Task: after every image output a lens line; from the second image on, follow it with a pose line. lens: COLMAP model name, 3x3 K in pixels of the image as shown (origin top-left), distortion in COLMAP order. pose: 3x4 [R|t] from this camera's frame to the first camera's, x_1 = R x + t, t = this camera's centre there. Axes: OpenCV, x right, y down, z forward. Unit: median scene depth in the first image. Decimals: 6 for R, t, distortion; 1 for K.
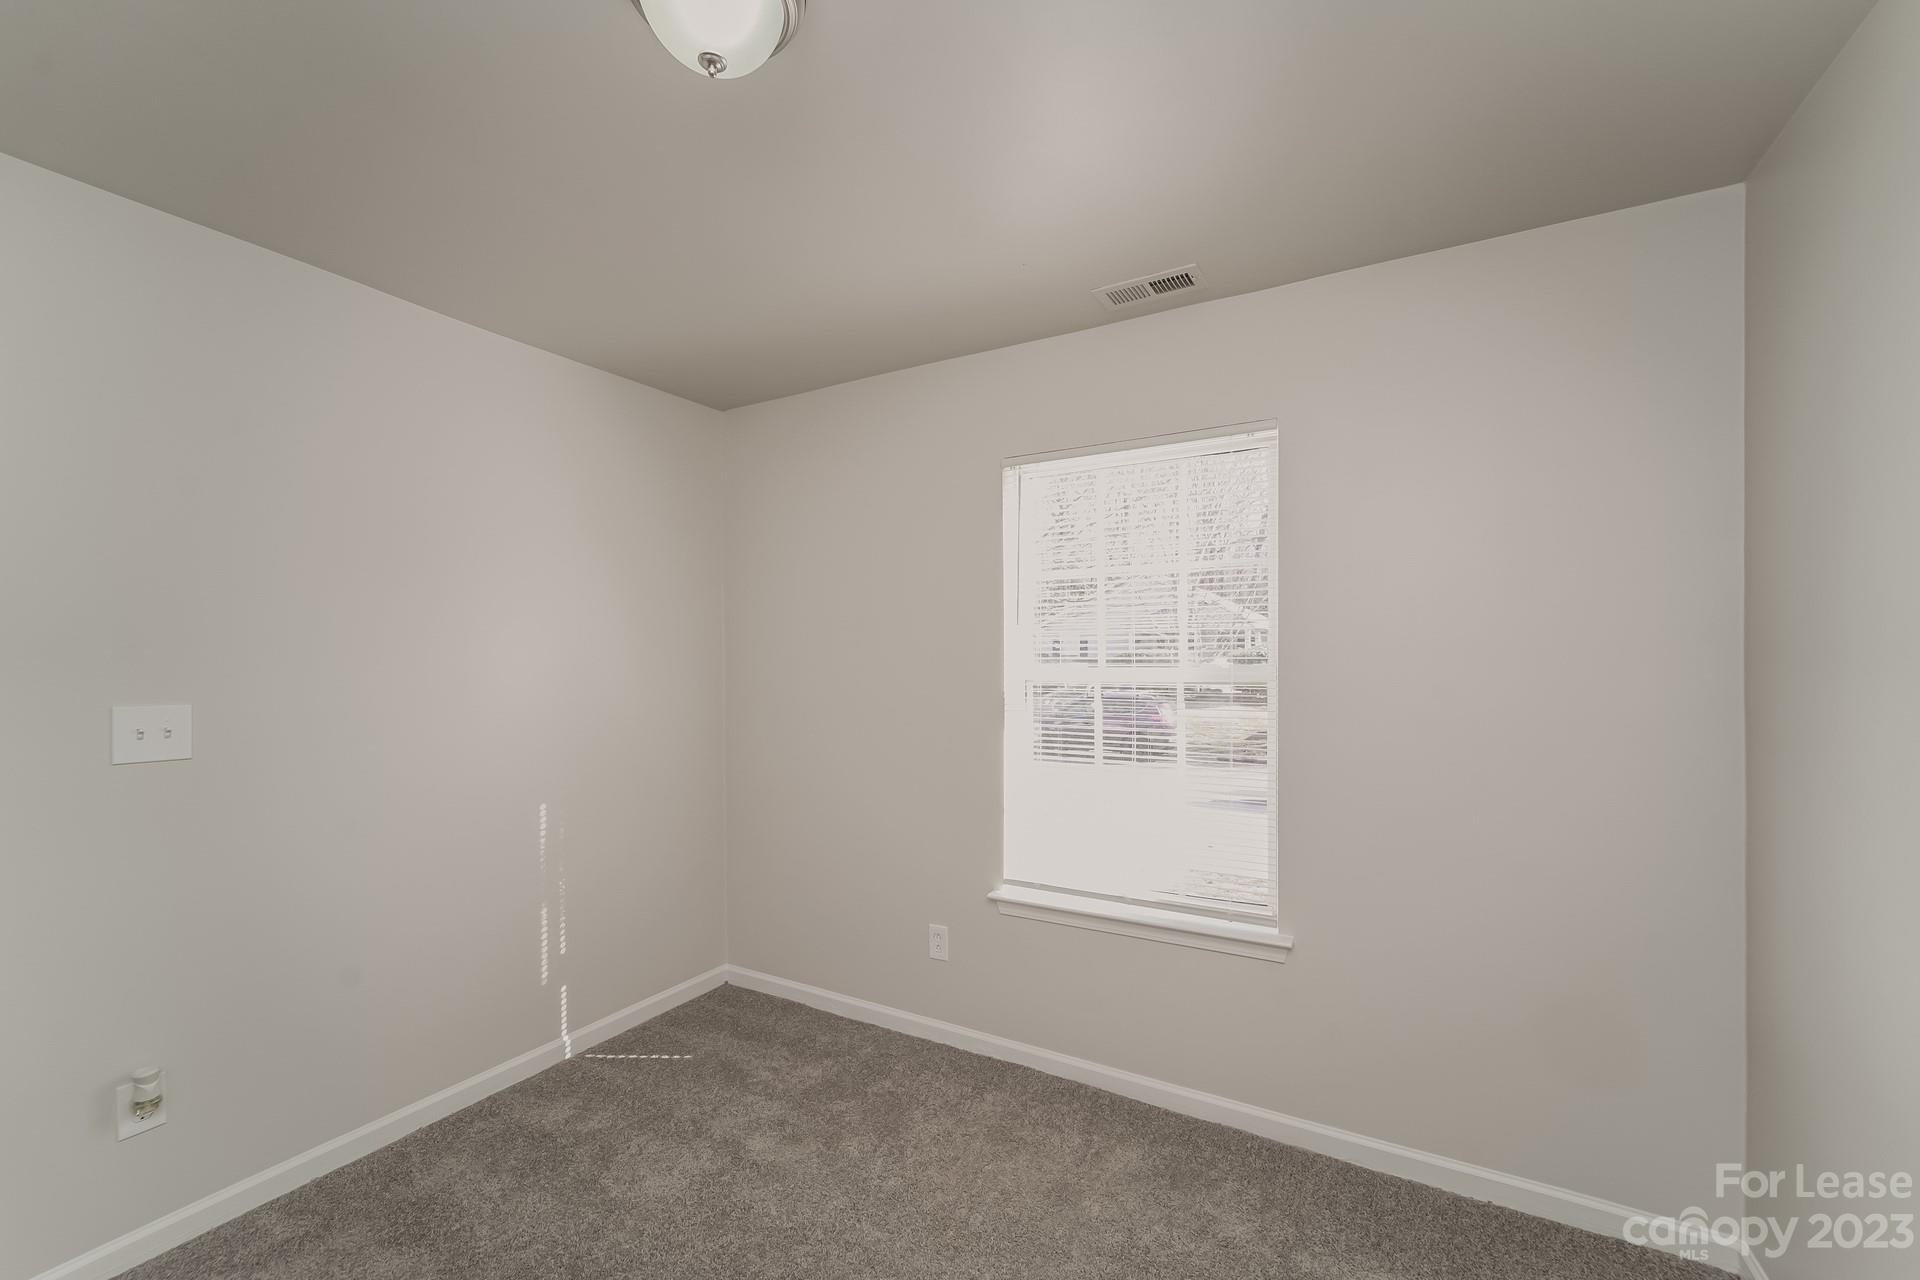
lens RADIAL K [[780.3, 0, 958.4], [0, 780.3, 660.2], [0, 0, 1]] dist [-0.002231, 0.000078]
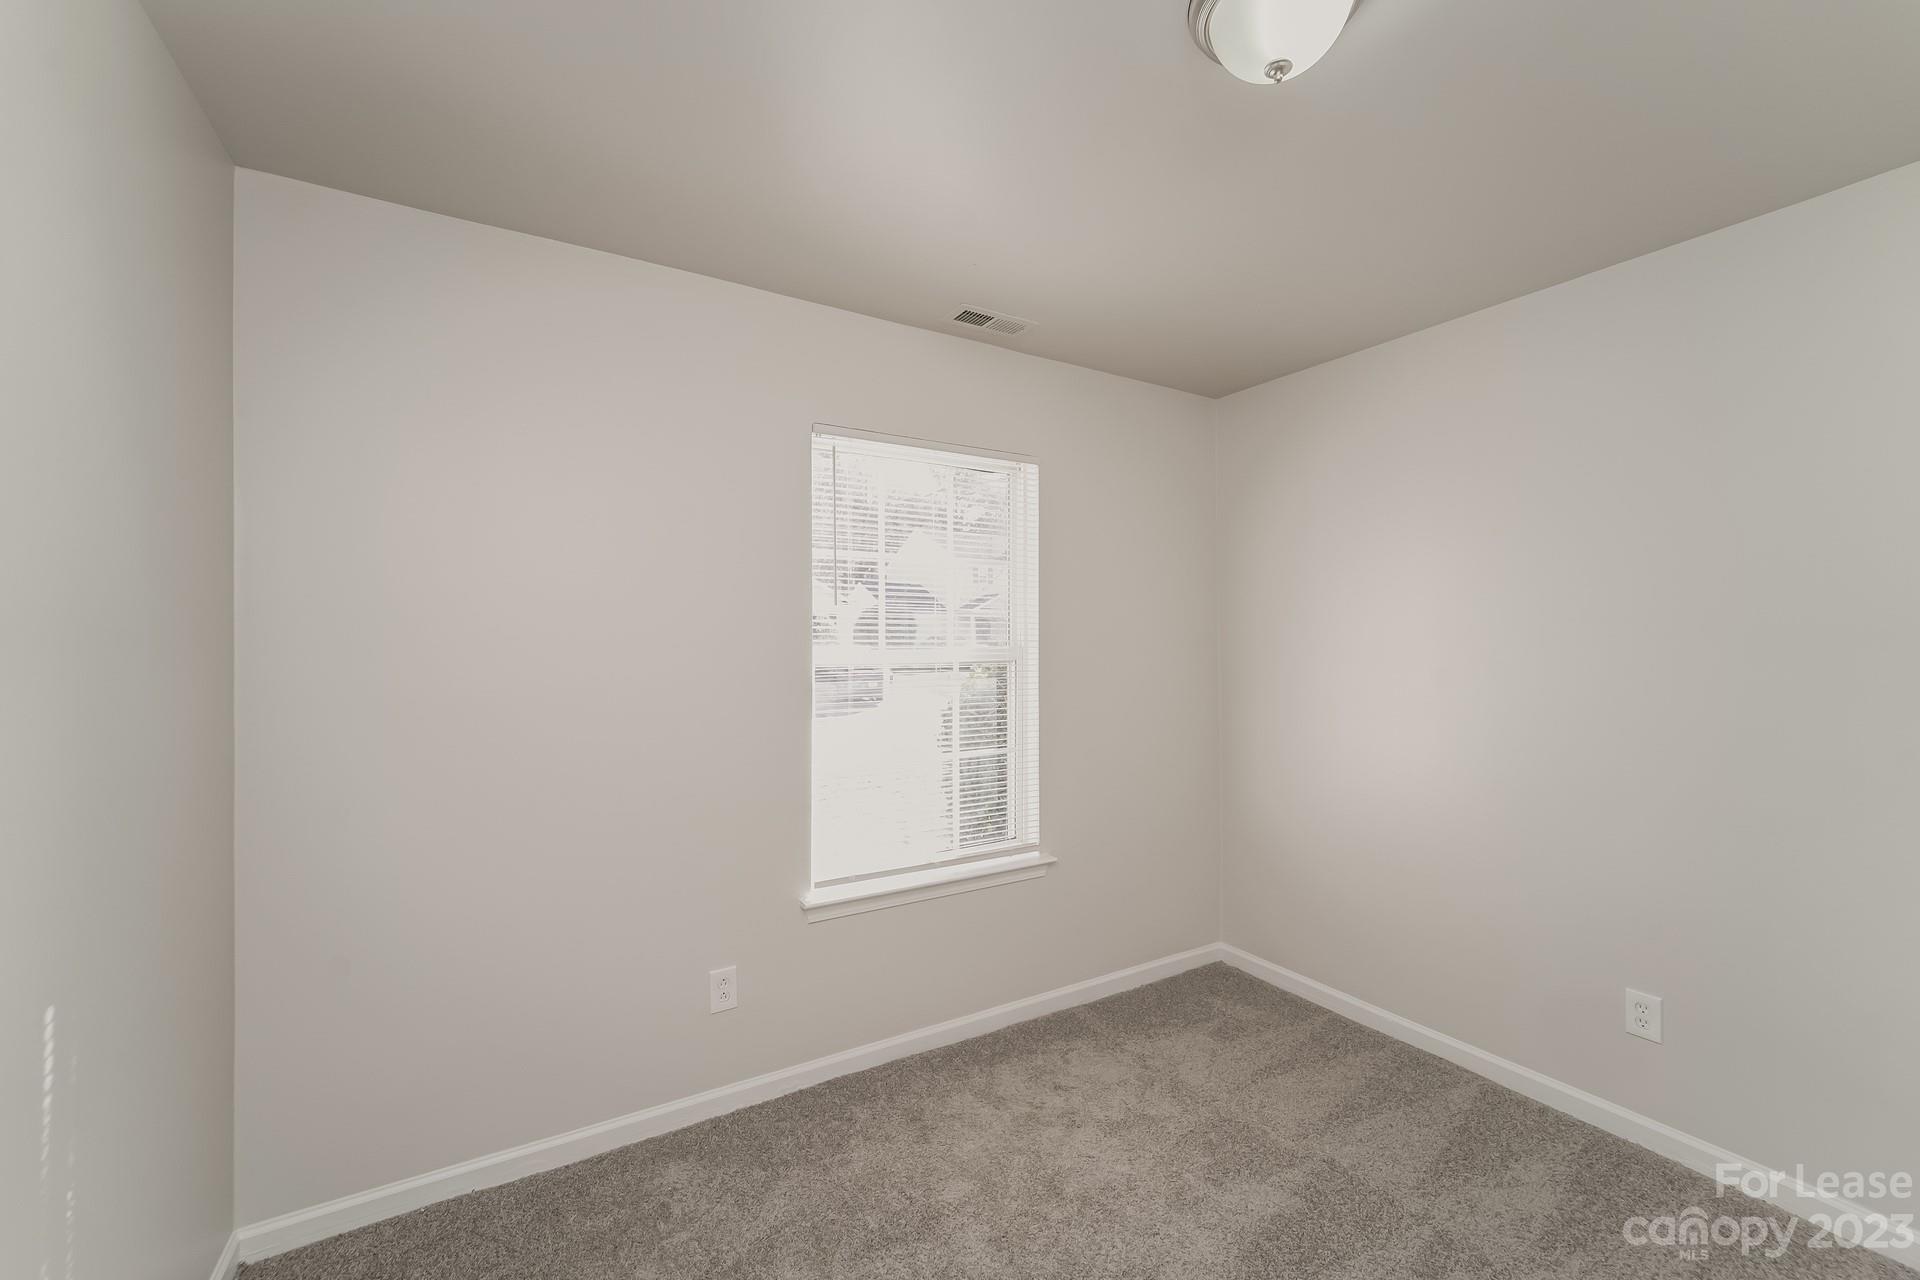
lens RADIAL K [[805.2, 0, 969.7], [0, 805.2, 636.9], [0, 0, 1]] dist [0.016386, 0.000241]
pose [[0.474696, 0.005378, 0.880134, -0.759583], [0.000943, 0.999978, -0.006619, -0.001160], [-0.880149, 0.003972, 0.474680, 0.433468]]
